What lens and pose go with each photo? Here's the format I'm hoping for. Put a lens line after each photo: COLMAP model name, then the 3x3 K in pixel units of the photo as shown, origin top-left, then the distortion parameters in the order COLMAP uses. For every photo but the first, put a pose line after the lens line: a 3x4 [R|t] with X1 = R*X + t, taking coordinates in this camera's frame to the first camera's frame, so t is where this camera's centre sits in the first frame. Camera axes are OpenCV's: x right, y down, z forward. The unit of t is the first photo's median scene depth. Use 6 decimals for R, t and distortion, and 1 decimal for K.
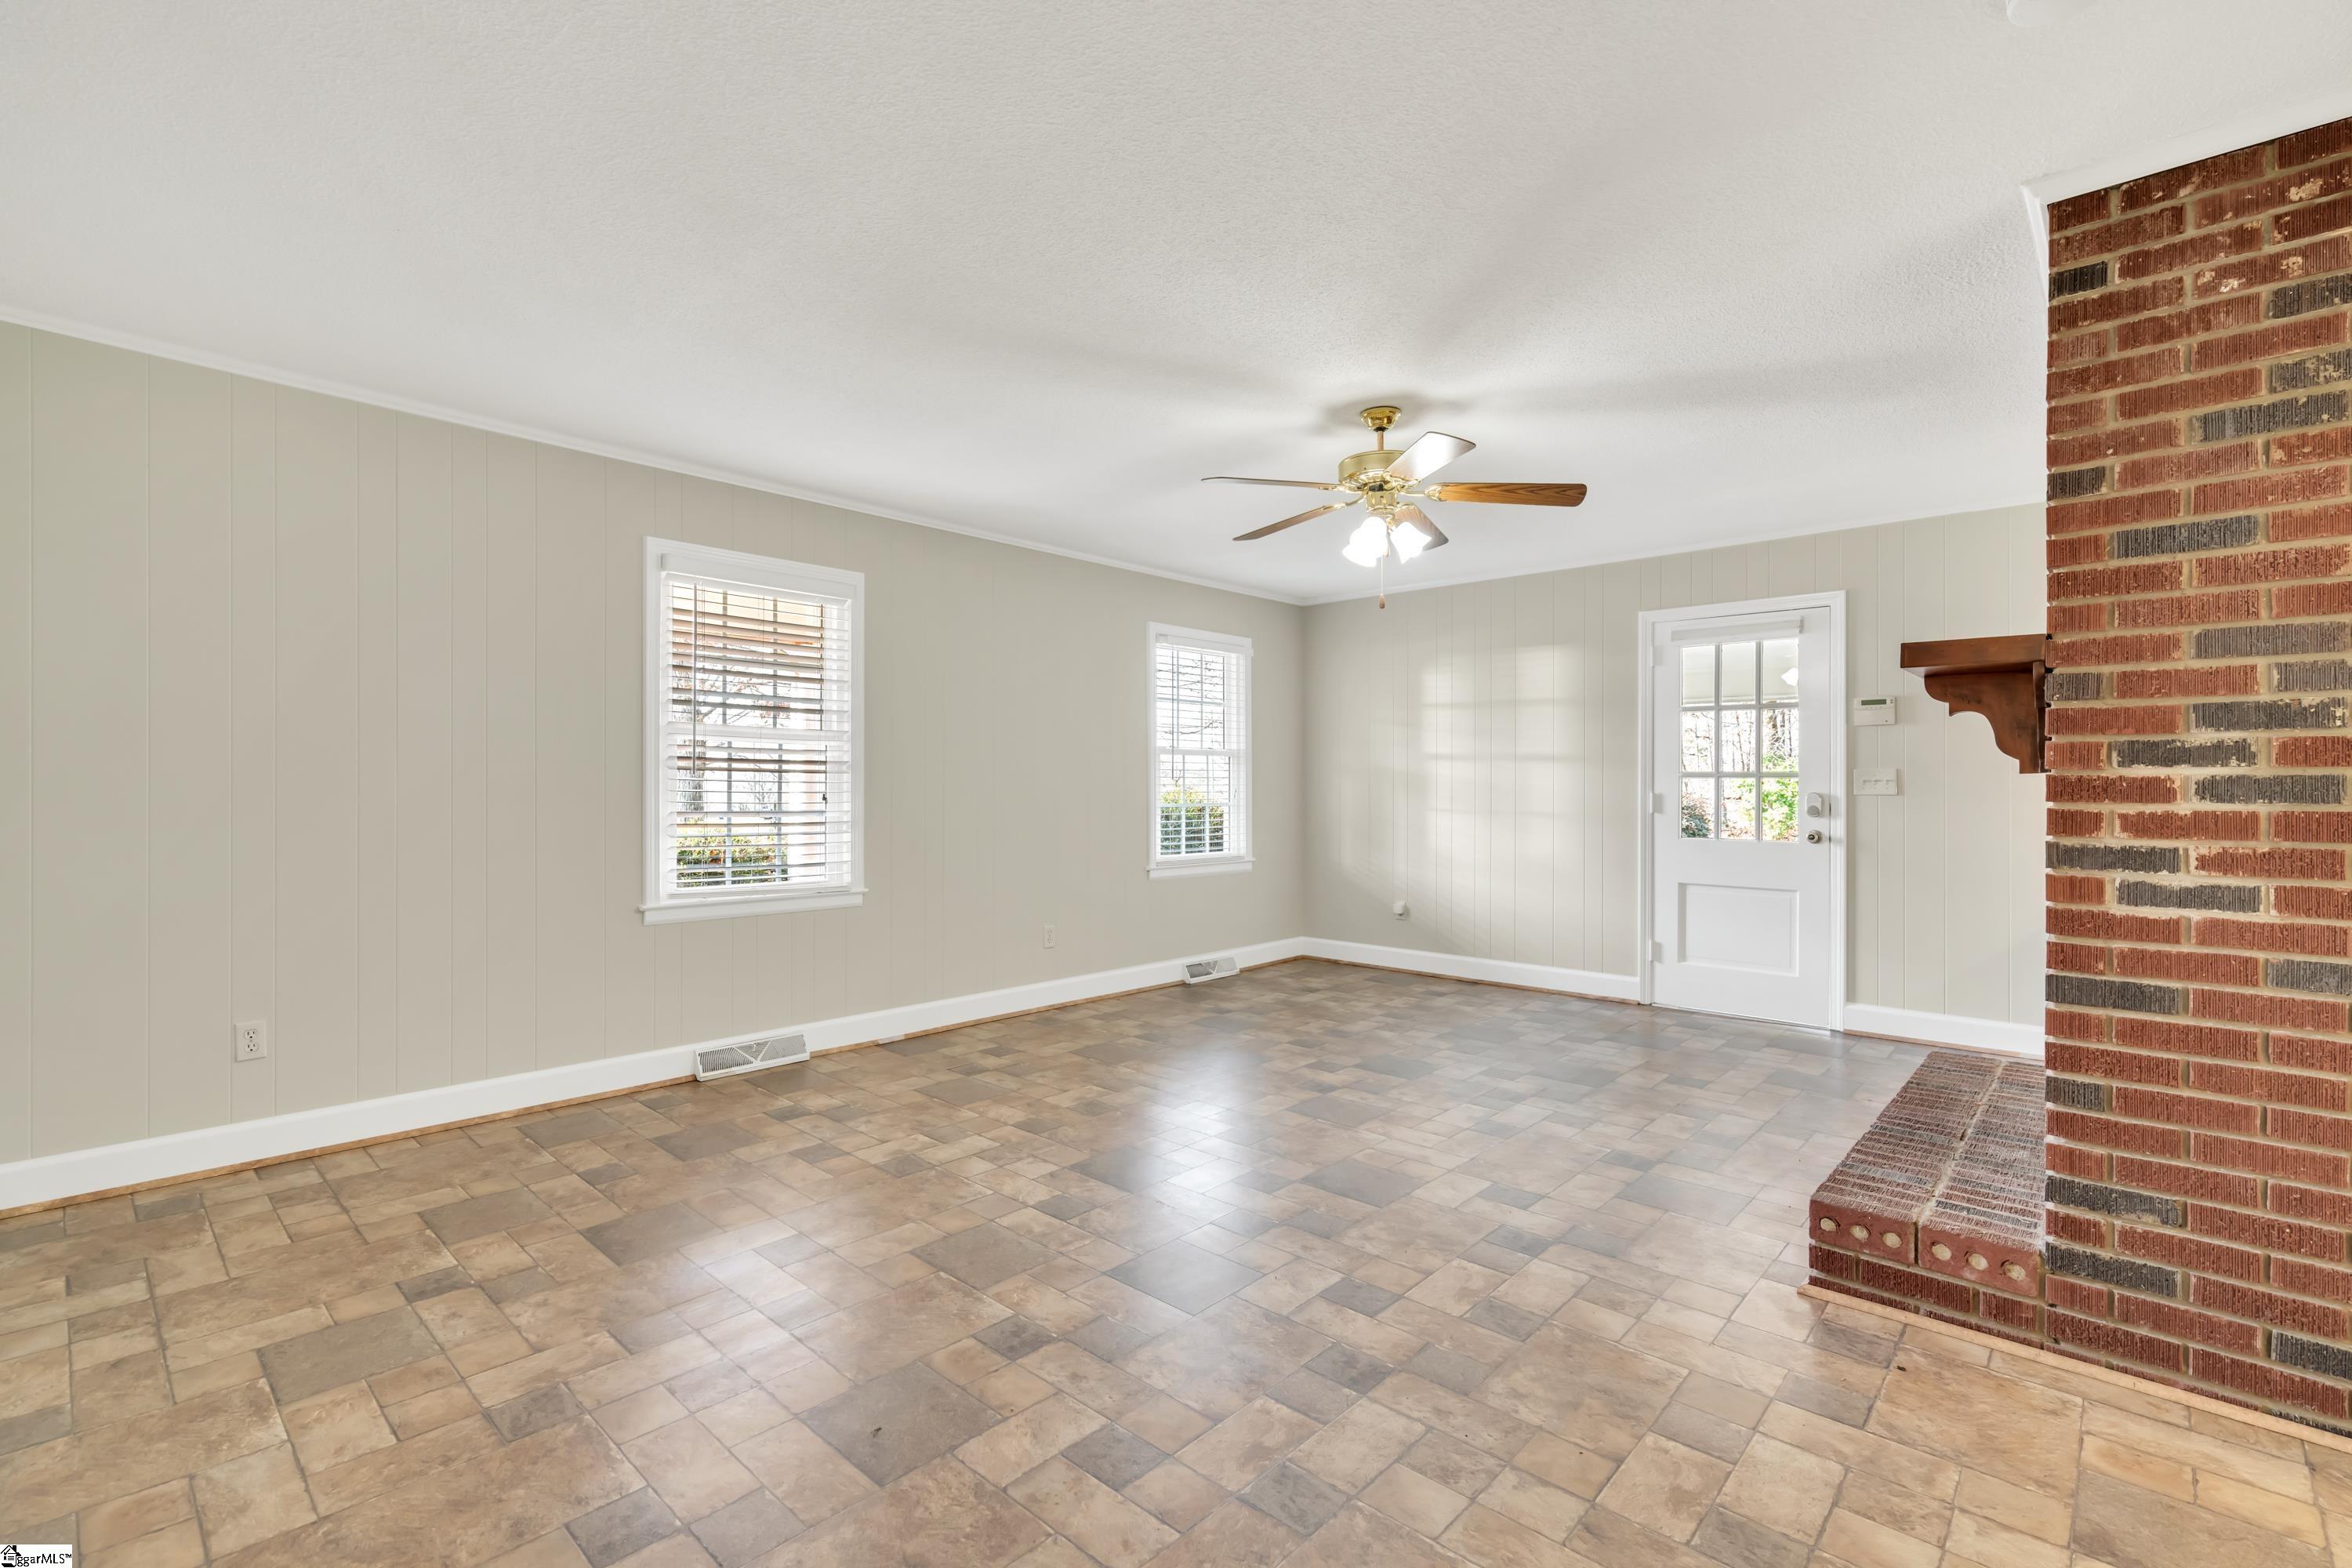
lens RADIAL K [[1072.7, 0, 1170.7], [0, 1072.7, 789.2], [0, 0, 1]] dist [-0.004980, 0.000152]
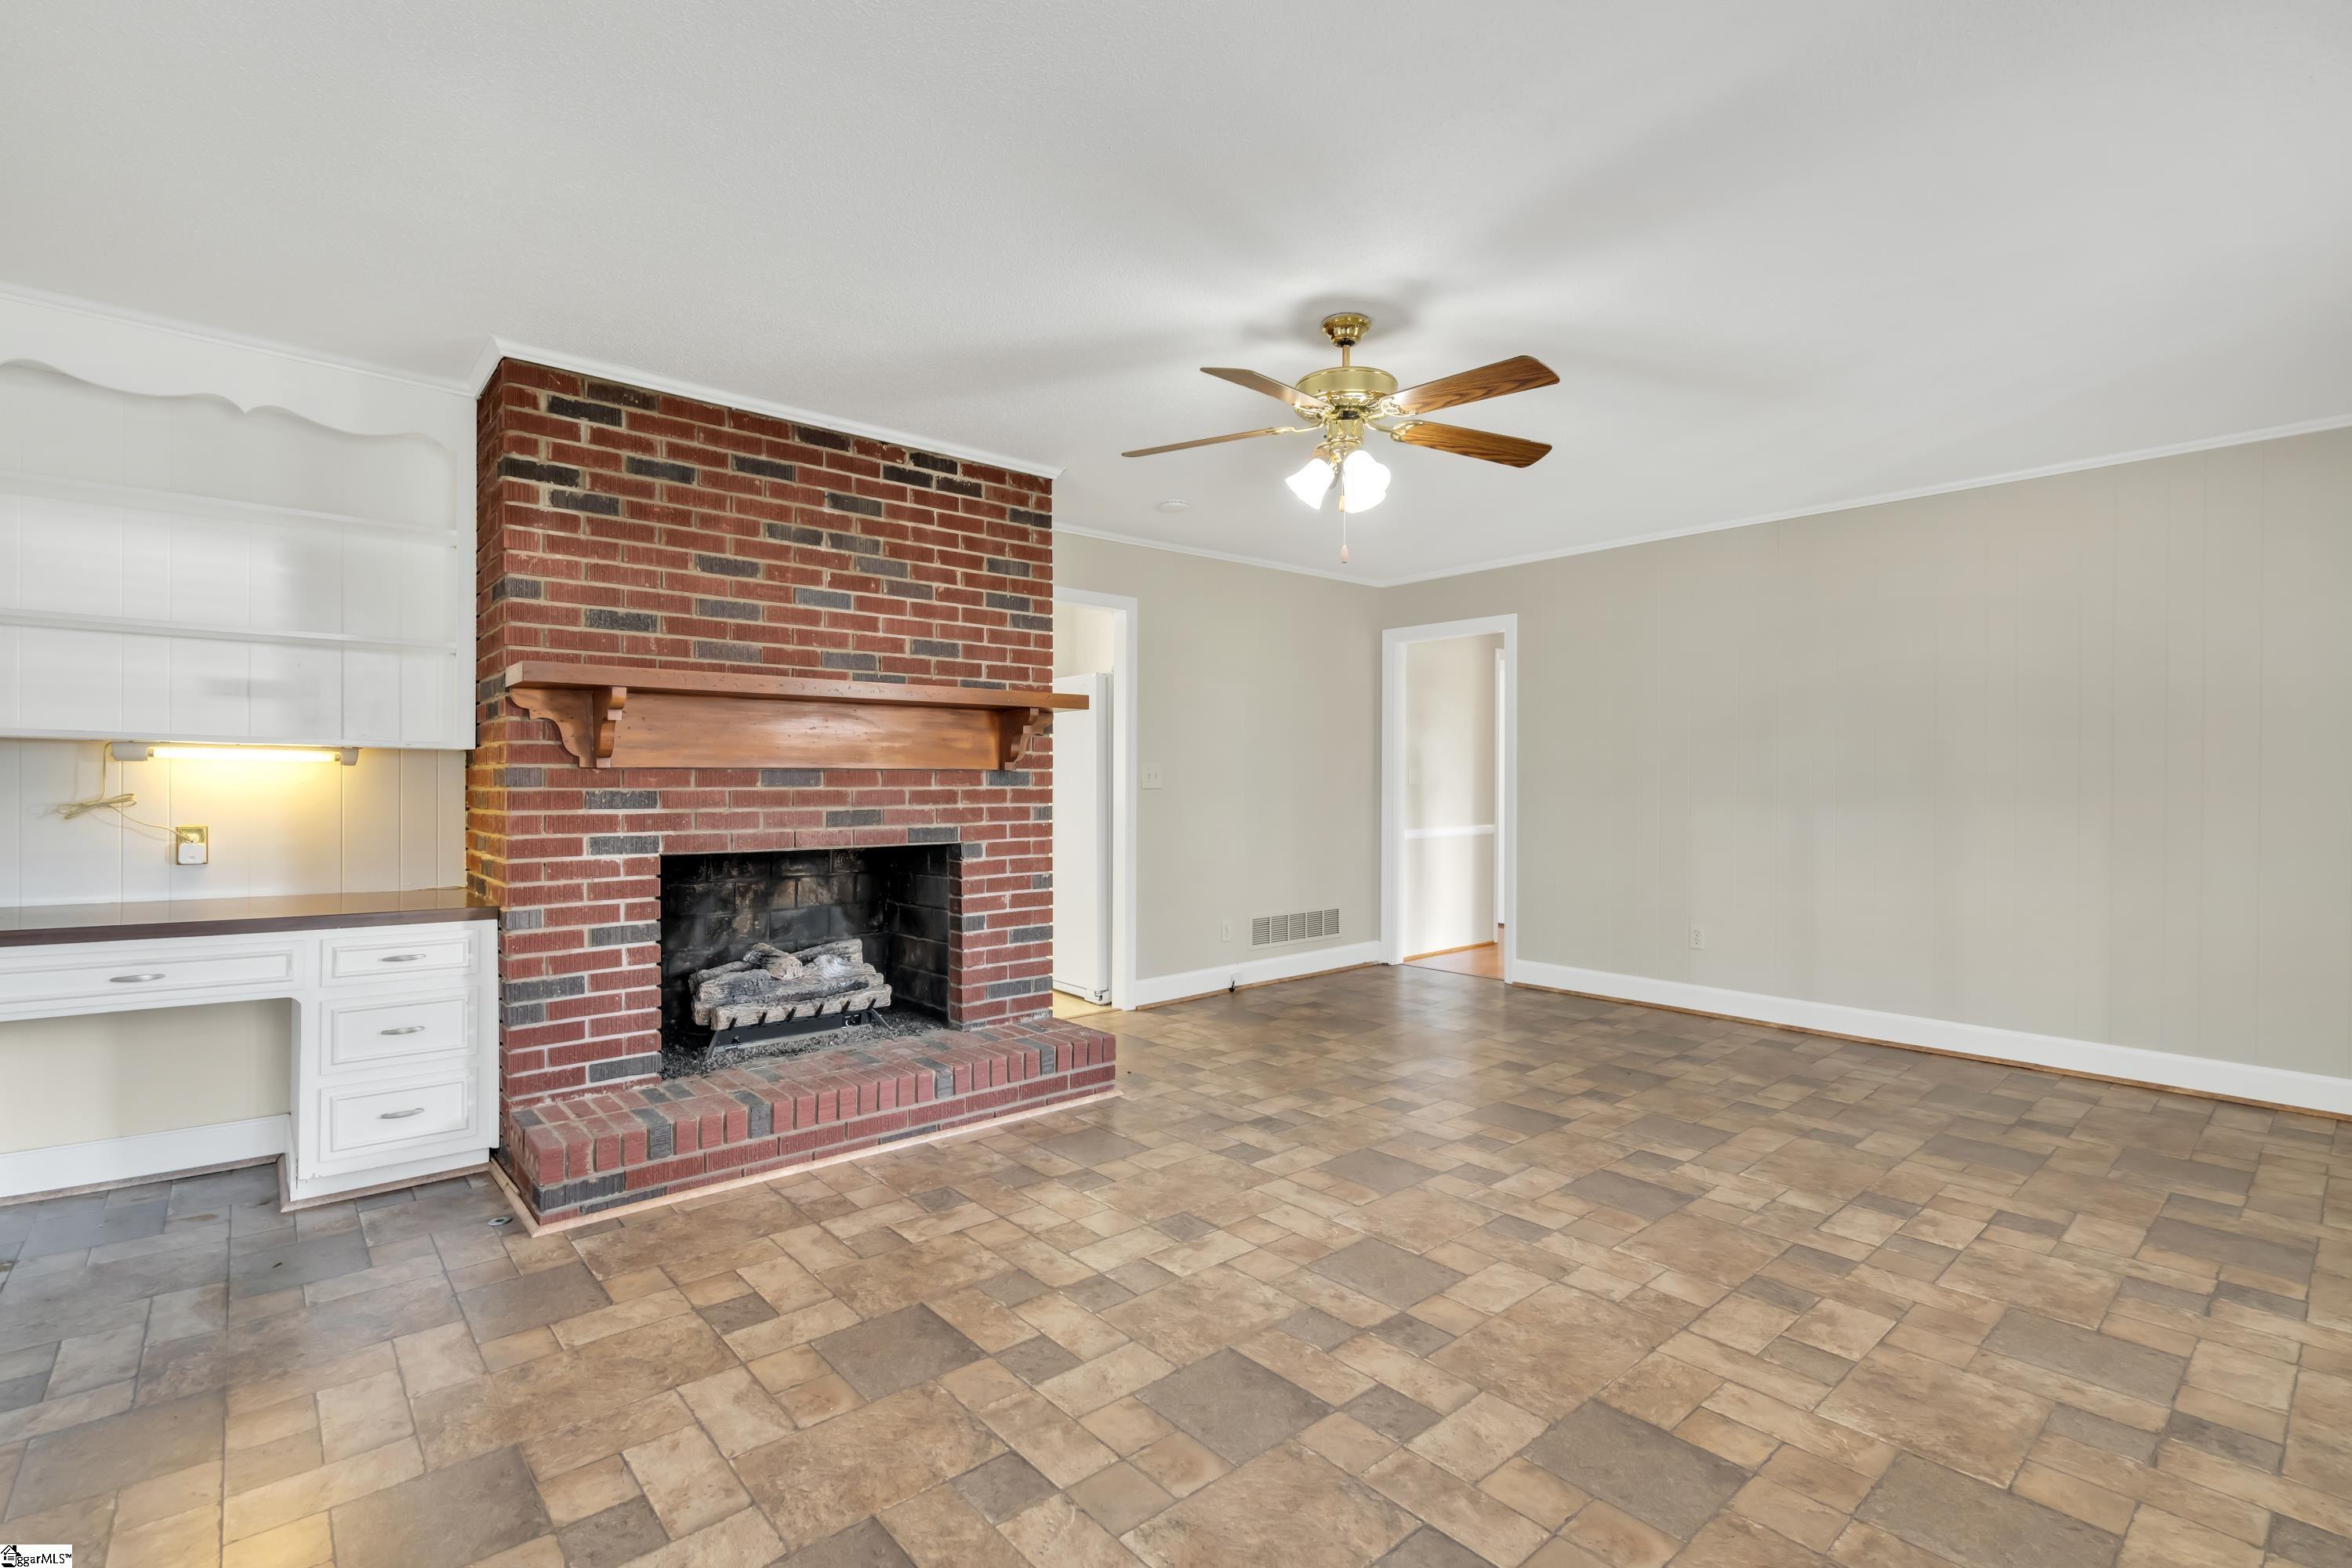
lens RADIAL K [[1072.7, 0, 1180.5], [0, 1072.7, 789.1], [0, 0, 1]] dist [-0.004980, 0.000152]
pose [[-0.994909, -0.004423, 0.100680, 0.236844], [-0.003383, 0.999939, 0.010498, -0.005930], [-0.100720, 0.010104, -0.994863, 1.819799]]
